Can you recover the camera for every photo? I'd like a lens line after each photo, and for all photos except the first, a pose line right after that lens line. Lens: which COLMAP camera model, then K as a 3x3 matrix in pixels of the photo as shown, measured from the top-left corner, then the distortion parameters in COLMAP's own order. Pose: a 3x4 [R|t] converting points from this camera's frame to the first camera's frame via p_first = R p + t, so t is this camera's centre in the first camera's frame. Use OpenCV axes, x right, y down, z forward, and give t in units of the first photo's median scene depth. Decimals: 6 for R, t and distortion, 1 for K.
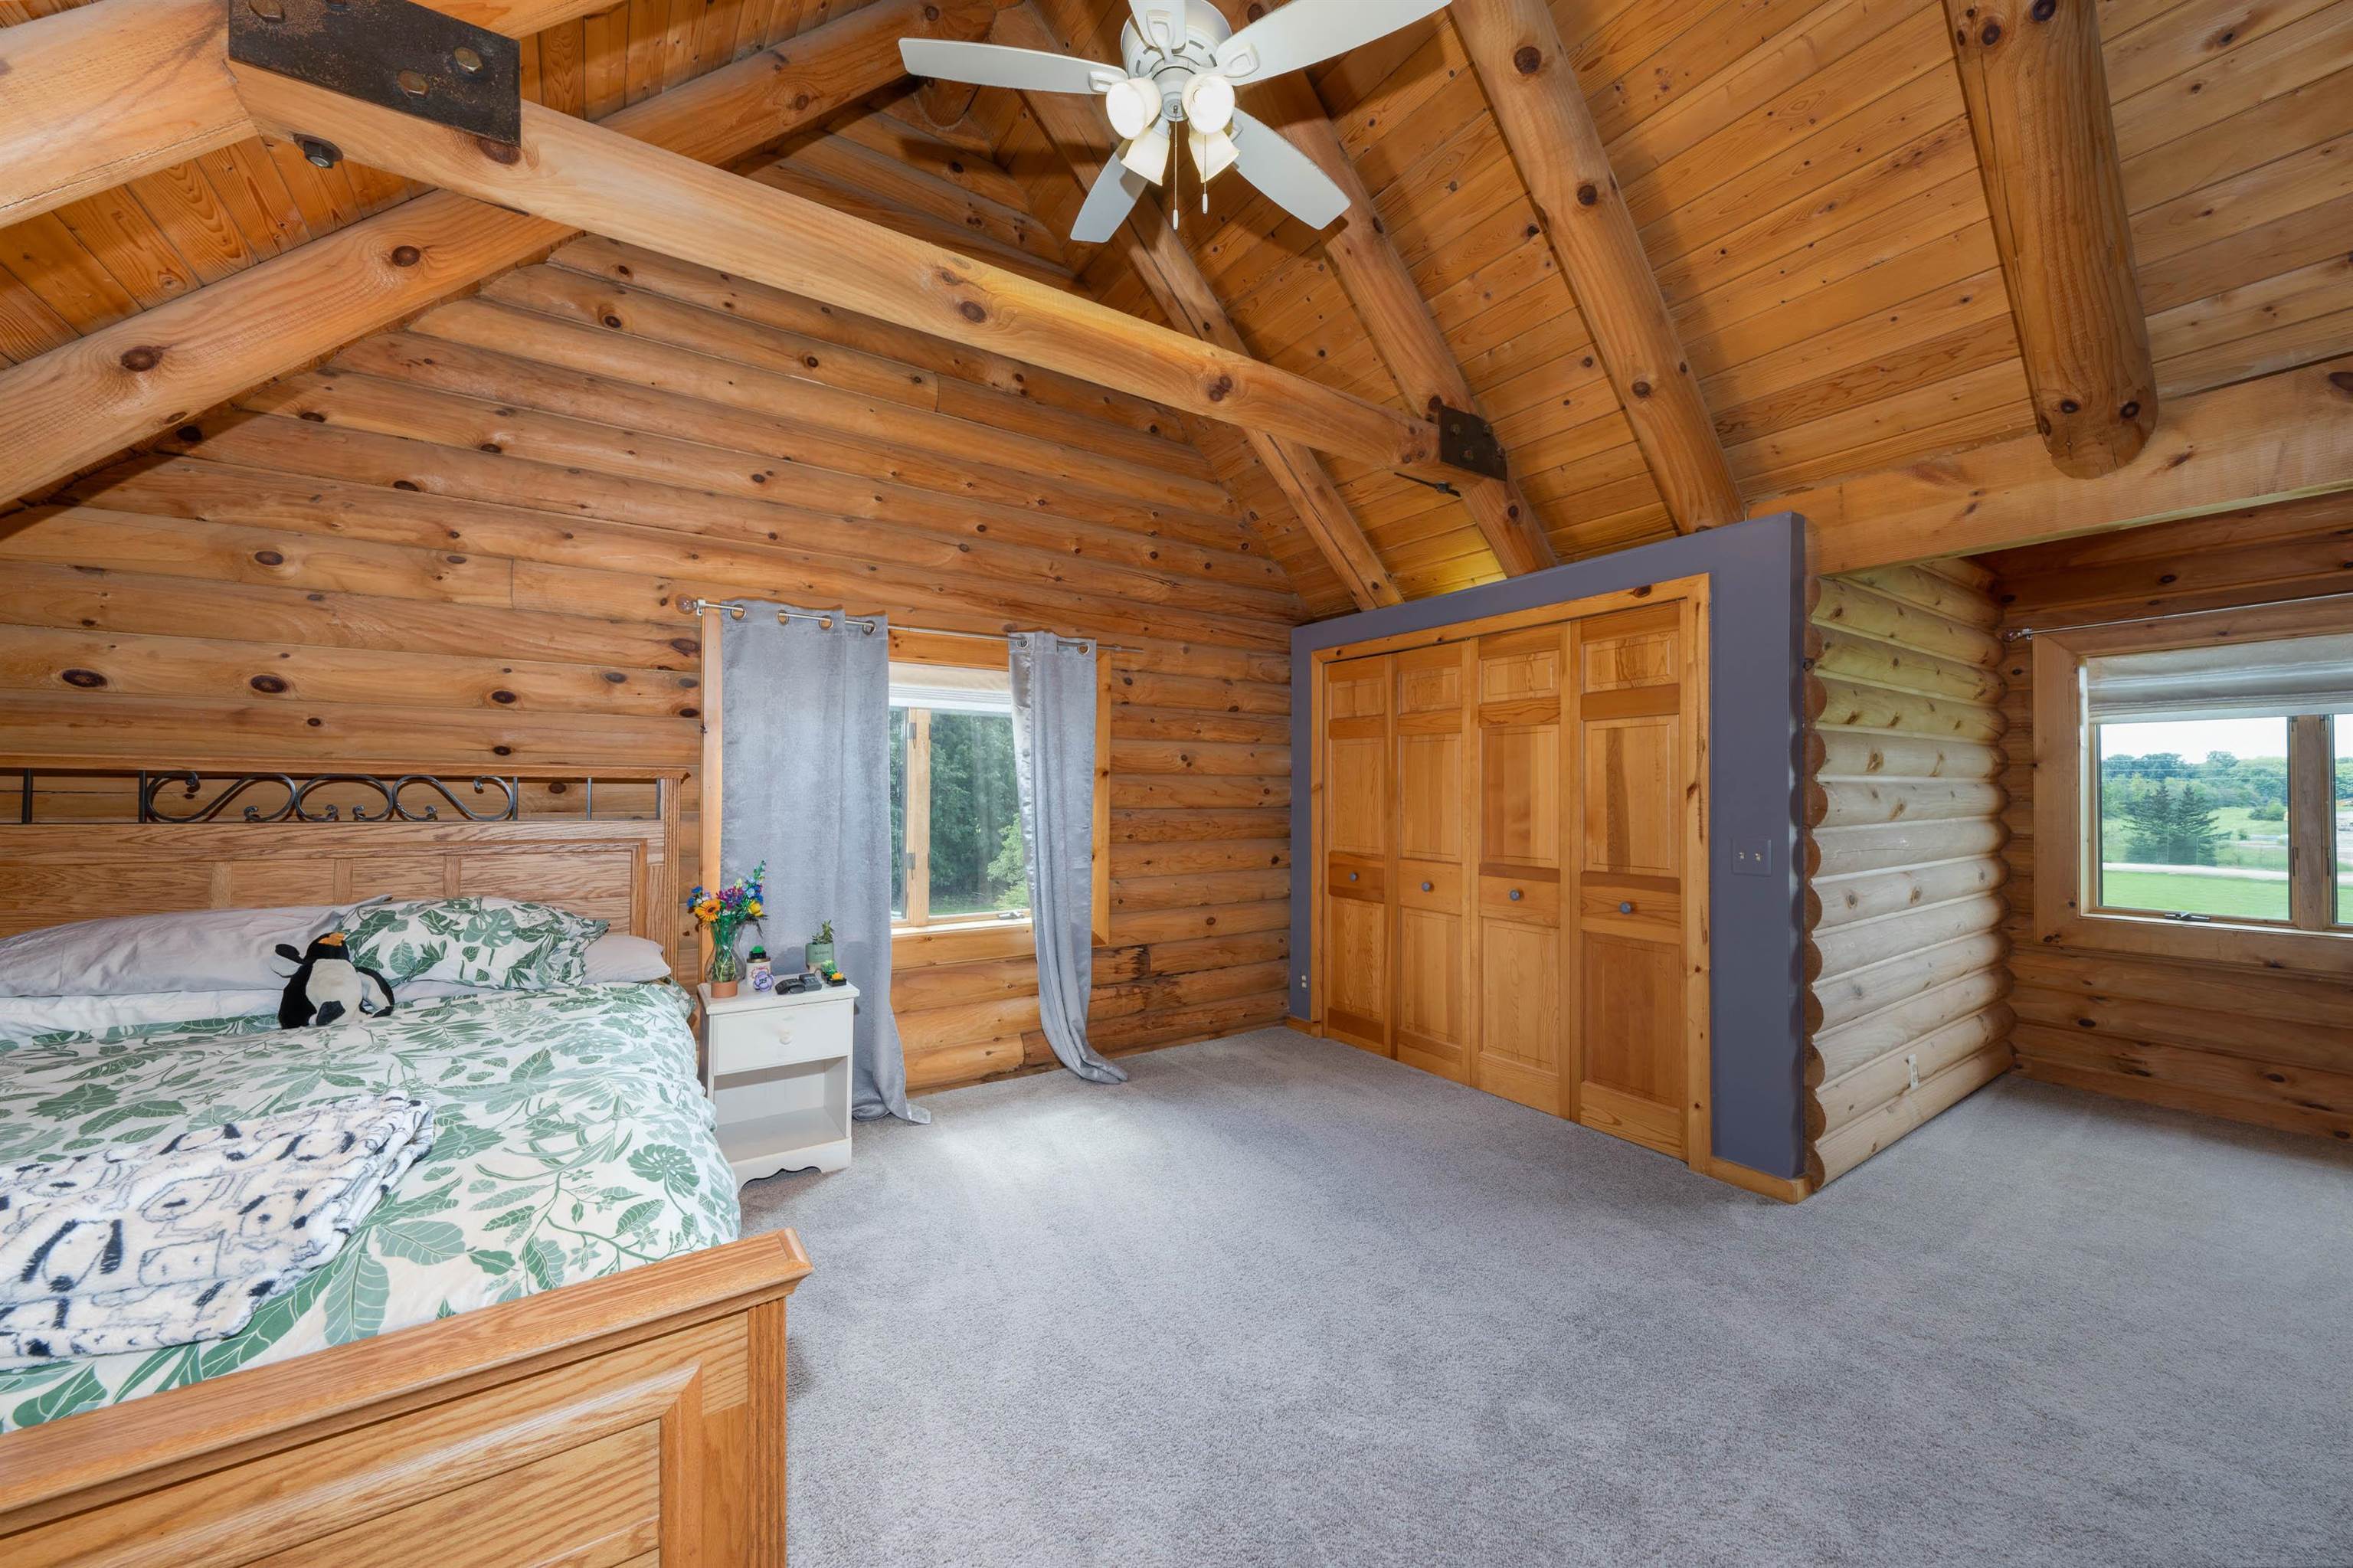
lens RADIAL K [[813.0, 0, 1159.9], [0, 813.0, 782.8], [0, 0, 1]] dist [-0.000449, 0.000001]
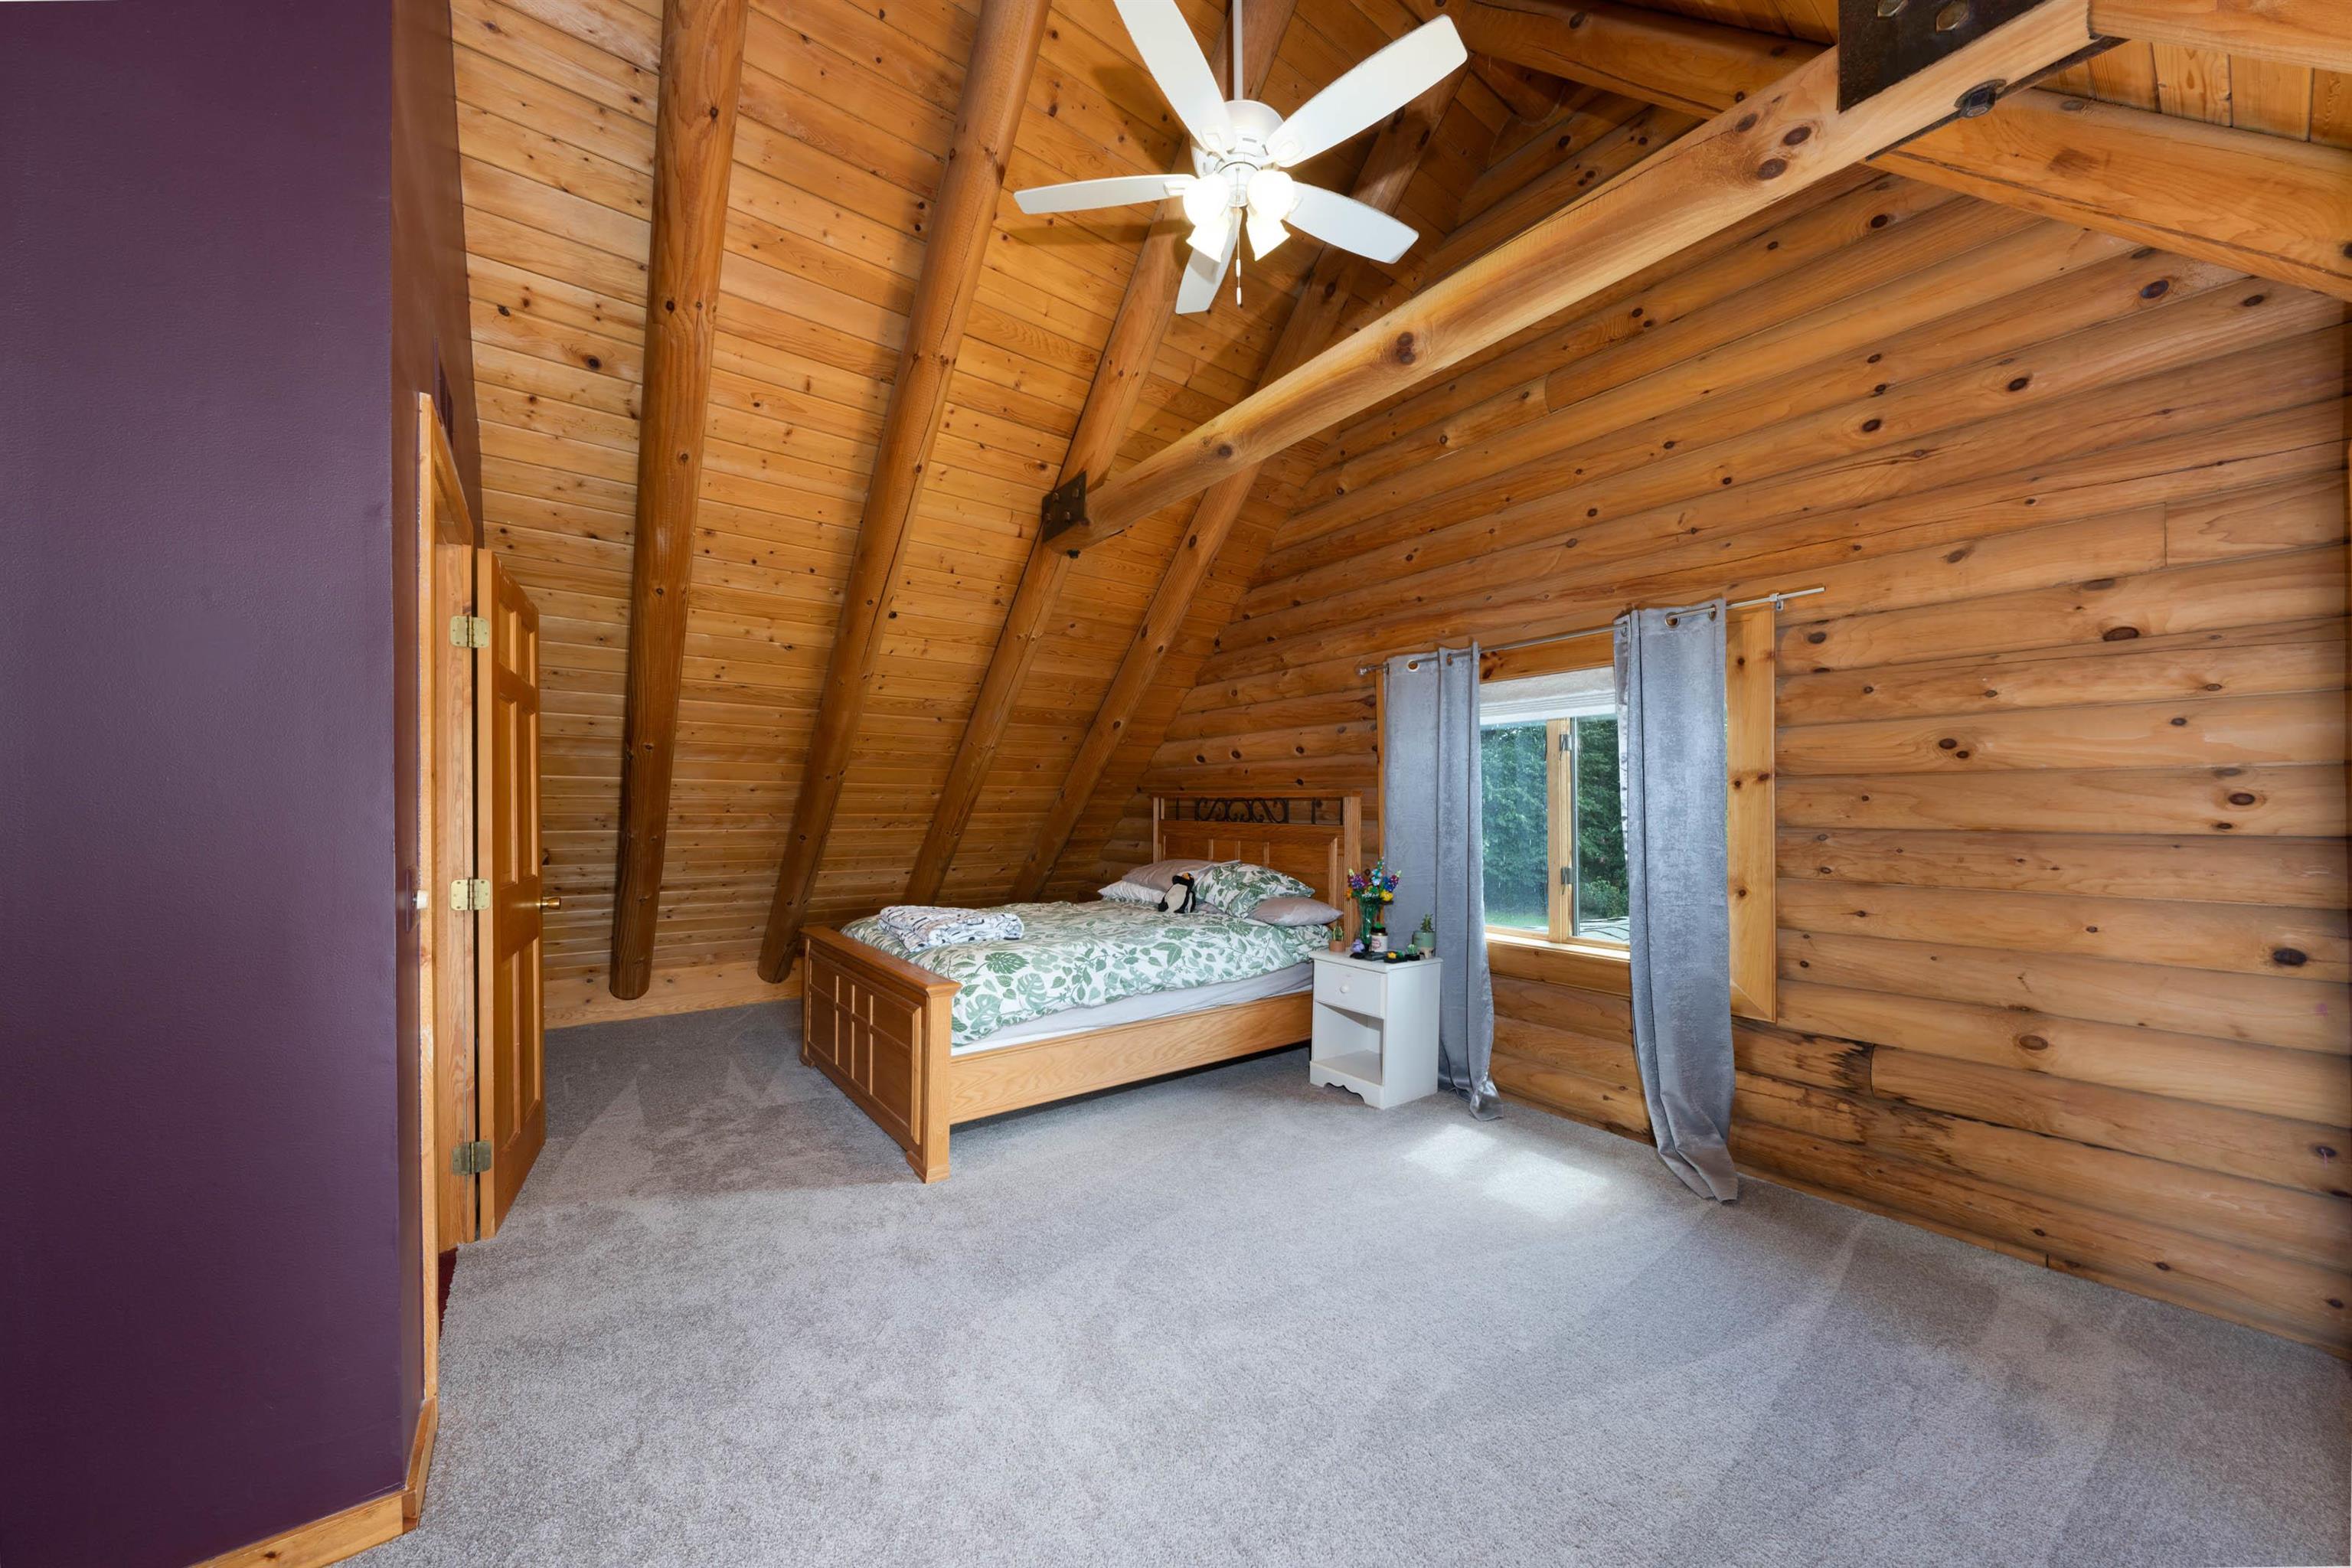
lens RADIAL K [[812.7, 0, 1159.2], [0, 812.7, 806.0], [0, 0, 1]] dist [-0.000449, 0.000001]
pose [[0.076878, -0.005732, -0.997024, 0.596496], [0.010534, 0.999932, -0.004937, 0.011341], [0.996985, -0.010123, 0.076933, 0.416815]]
